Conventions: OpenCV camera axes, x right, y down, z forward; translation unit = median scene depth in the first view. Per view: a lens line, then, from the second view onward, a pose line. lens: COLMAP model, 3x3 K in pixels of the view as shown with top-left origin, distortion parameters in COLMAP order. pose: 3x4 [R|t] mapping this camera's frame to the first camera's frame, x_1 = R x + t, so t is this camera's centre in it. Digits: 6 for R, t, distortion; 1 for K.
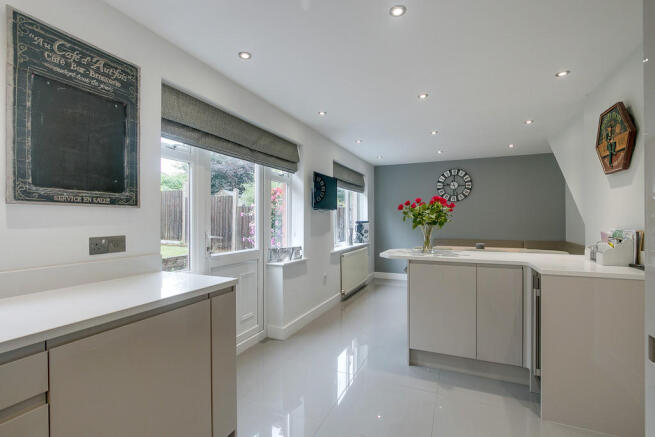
lens RADIAL K [[306.0, 0, 328.1], [0, 306.0, 220.6], [0, 0, 1]] dist [-0.005802, 0.001172]
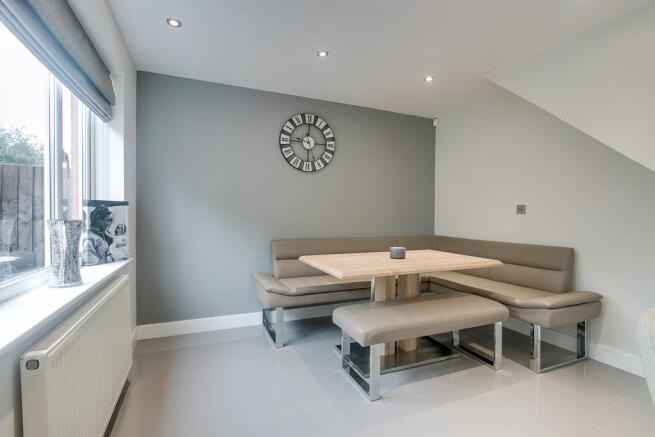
lens RADIAL K [[306.0, 0, 330.1], [0, 306.0, 219.3], [0, 0, 1]] dist [-0.005802, 0.001172]
pose [[0.673762, -0.002692, 0.738944, 0.026691], [-0.008320, 0.999902, 0.011229, 0.017470], [-0.738902, -0.013714, 0.673674, 0.590736]]
